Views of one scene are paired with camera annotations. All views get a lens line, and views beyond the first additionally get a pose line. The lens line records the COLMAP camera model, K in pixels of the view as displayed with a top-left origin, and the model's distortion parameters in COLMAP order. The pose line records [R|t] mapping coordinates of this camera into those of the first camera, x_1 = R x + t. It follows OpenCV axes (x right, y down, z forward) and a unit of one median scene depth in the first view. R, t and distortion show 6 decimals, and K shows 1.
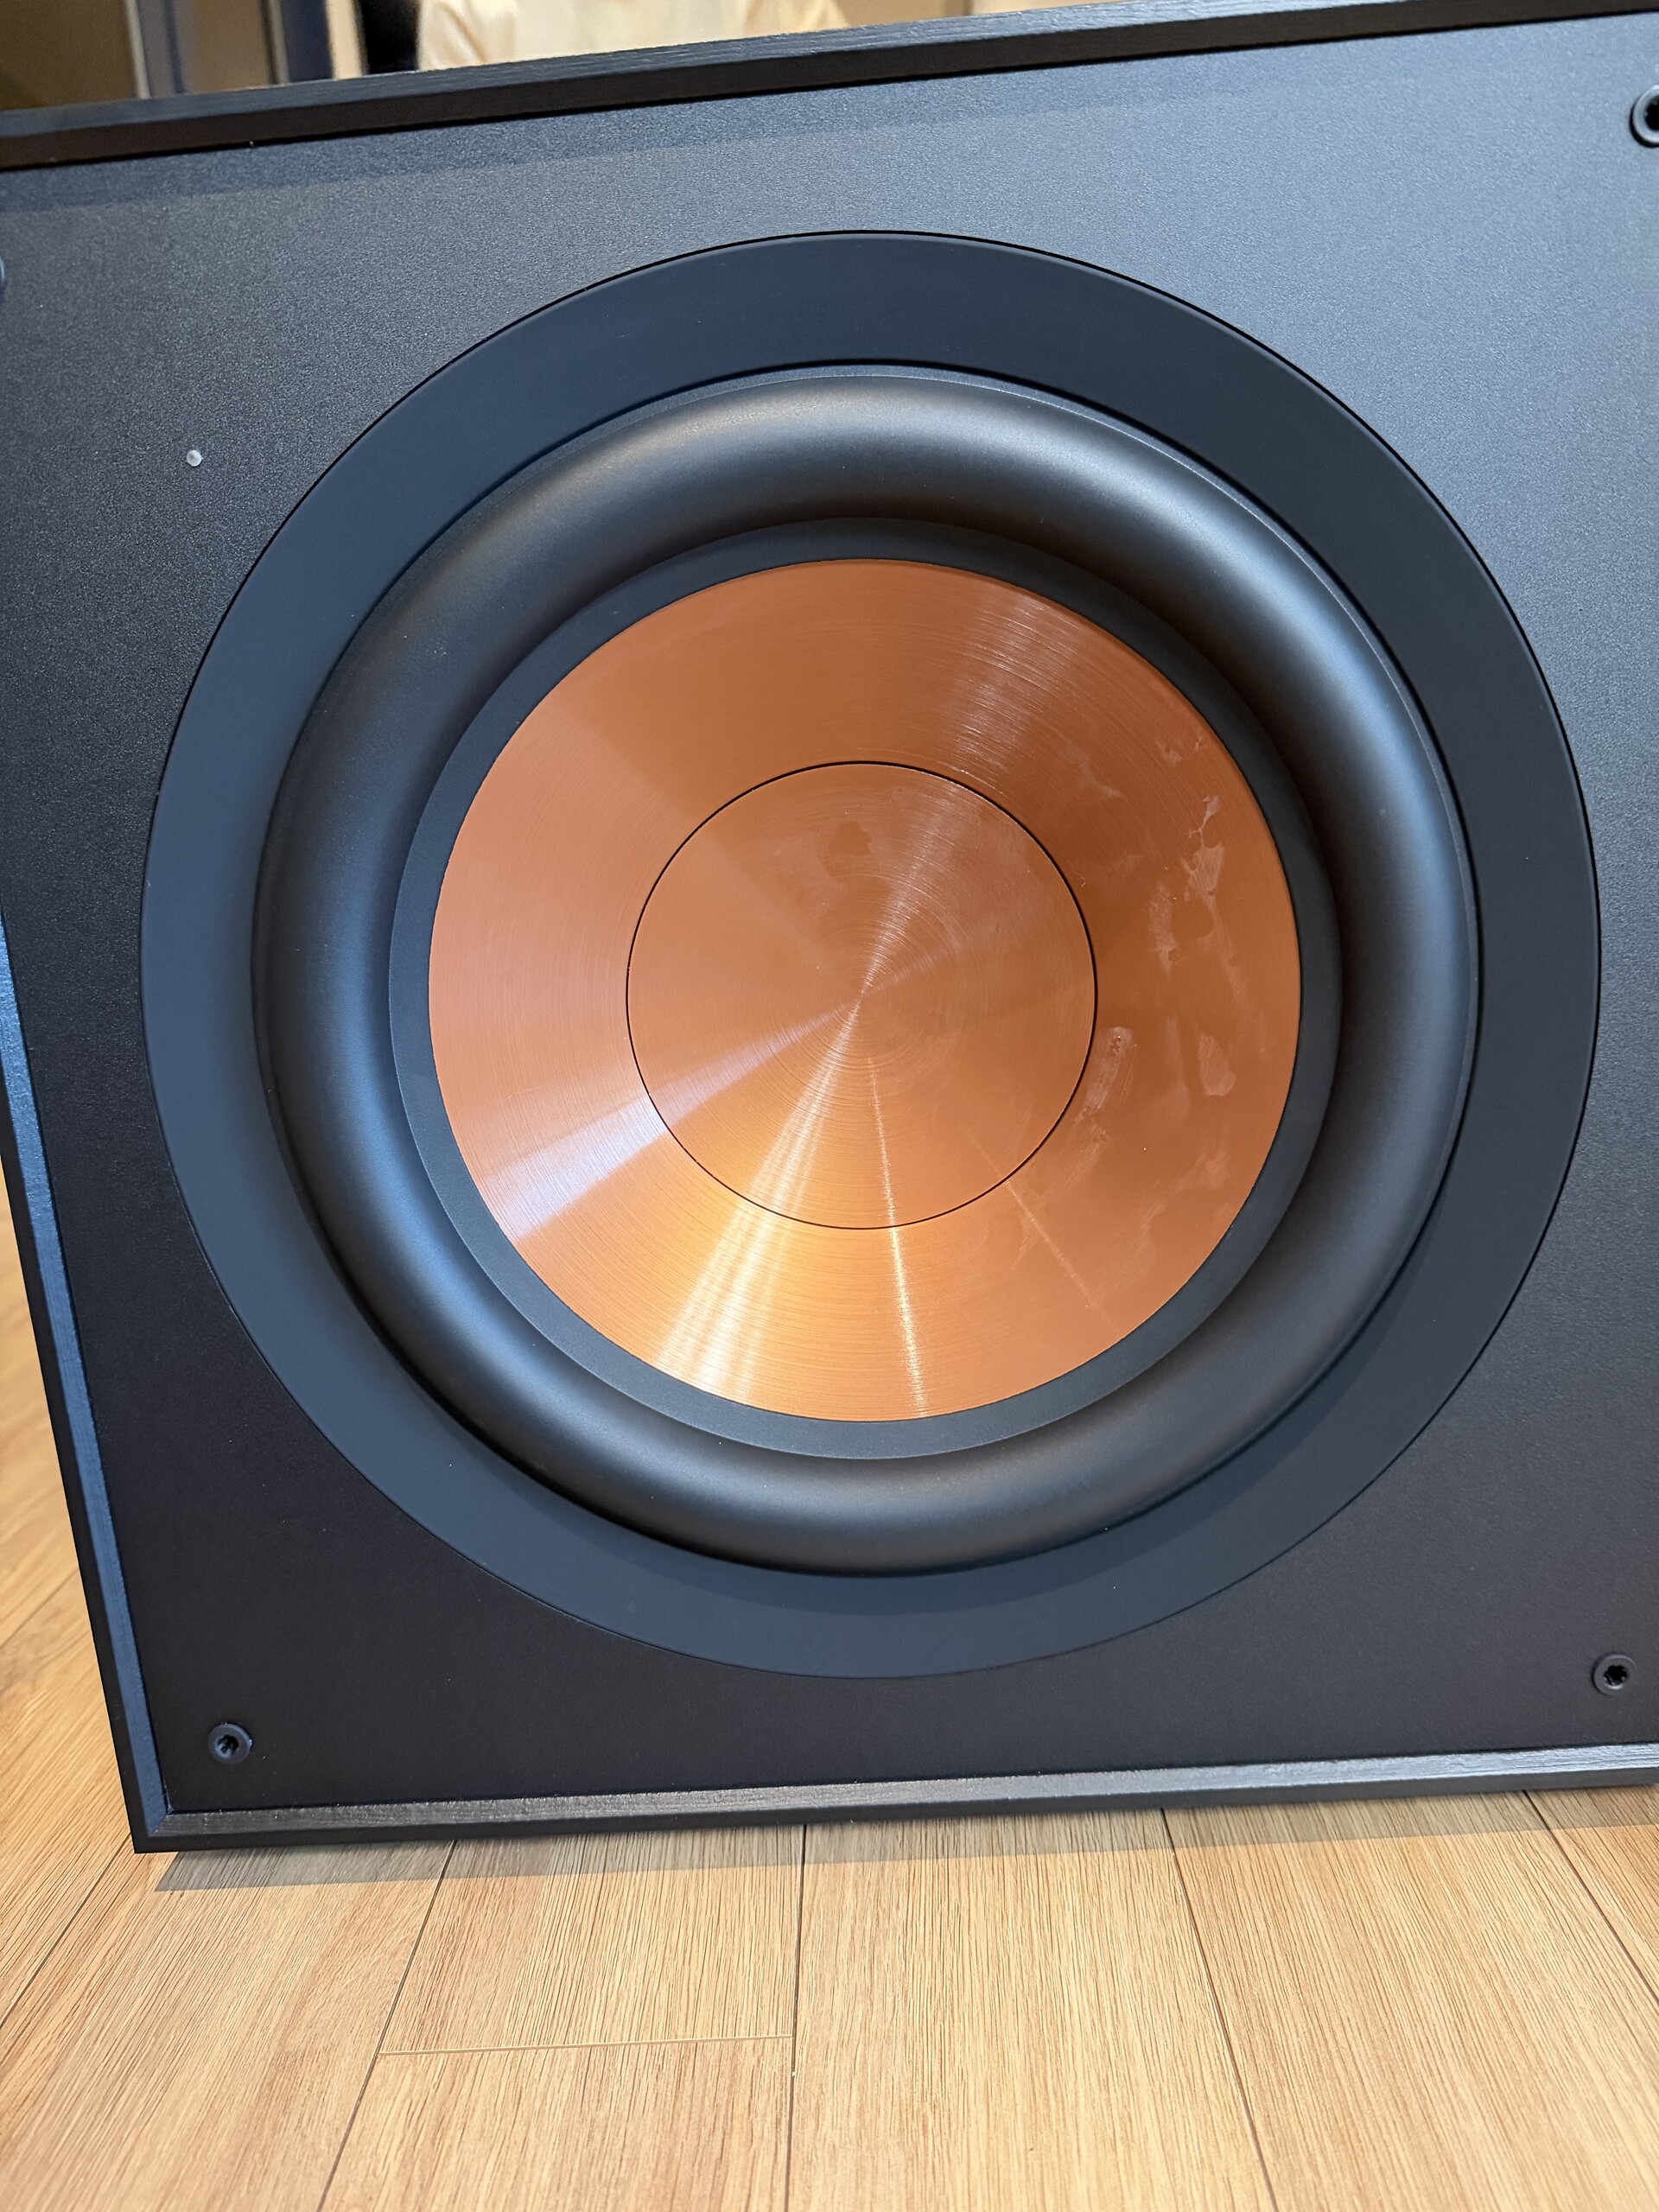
lens RADIAL K [[1550.1, 0, 829.4], [0, 1550.1, 1117.0], [0, 0, 1]] dist [-0.004318, -0.003551]
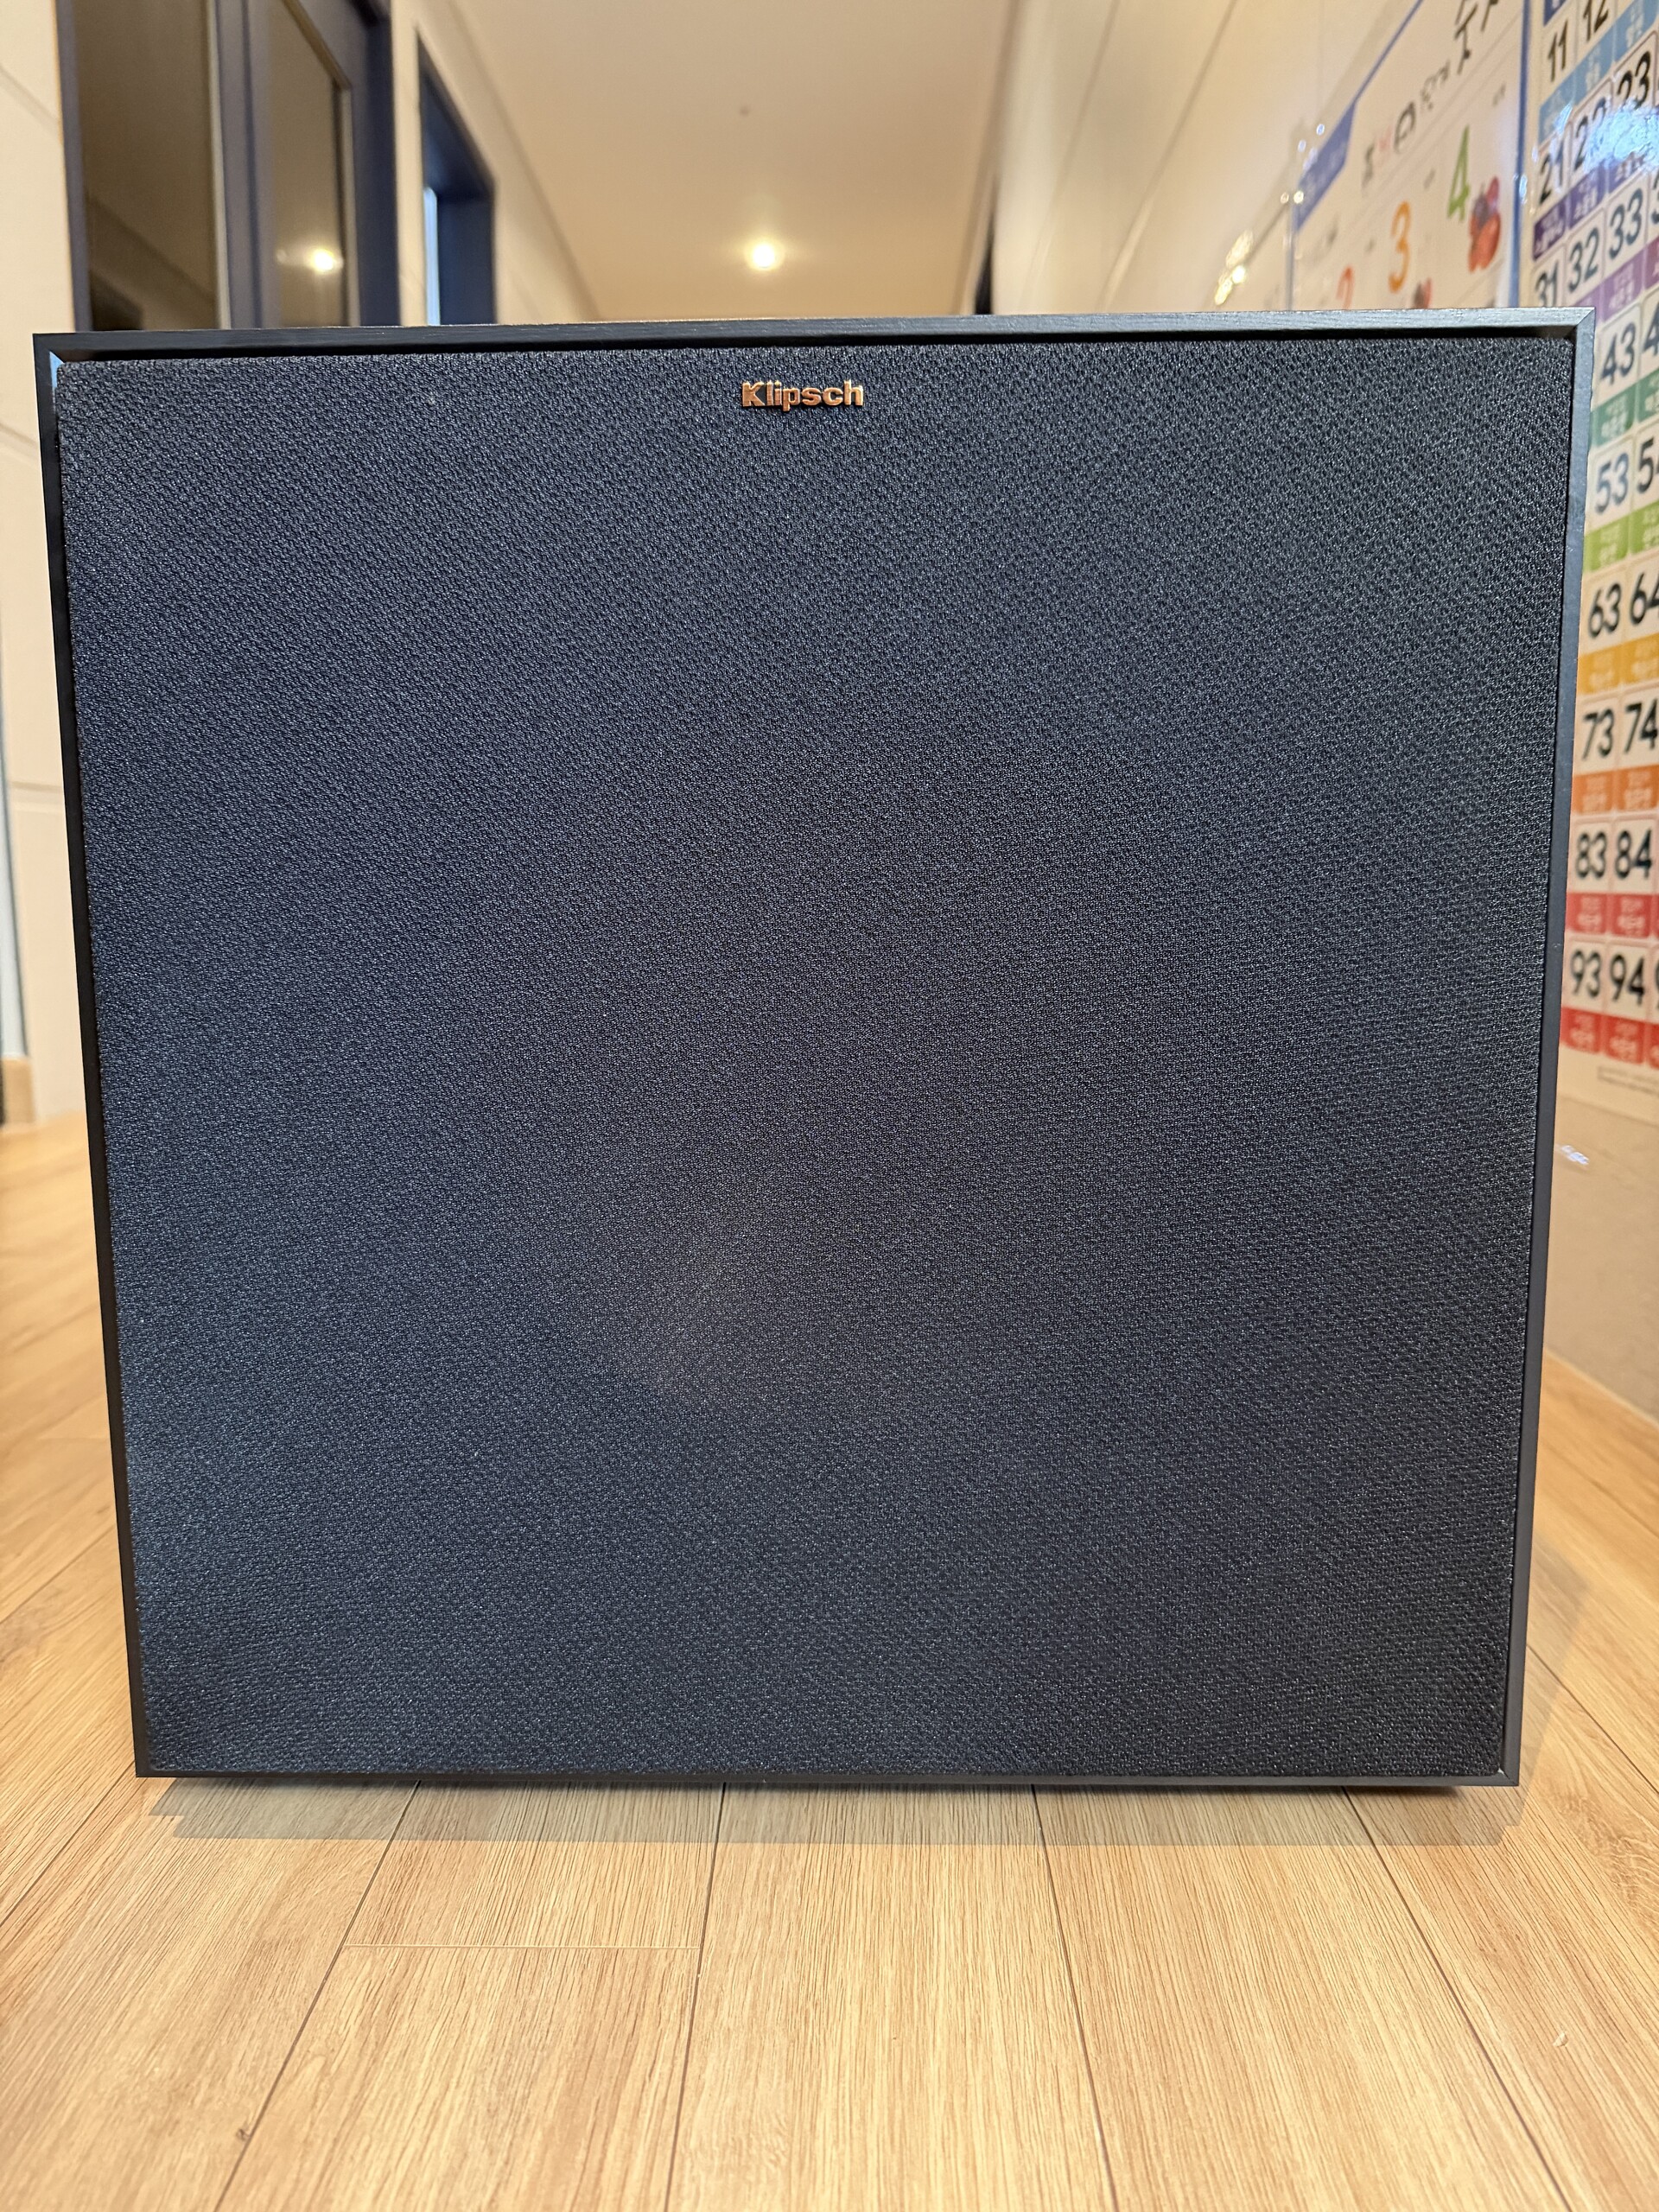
lens RADIAL K [[1550.1, 0, 830.8], [0, 1550.1, 1099.5], [0, 0, 1]] dist [-0.004318, -0.003551]
pose [[0.997745, 0.065257, 0.015684, 0.014742], [-0.063642, 0.994120, -0.087613, 0.053302], [-0.021309, 0.086417, 0.996031, -0.224565]]
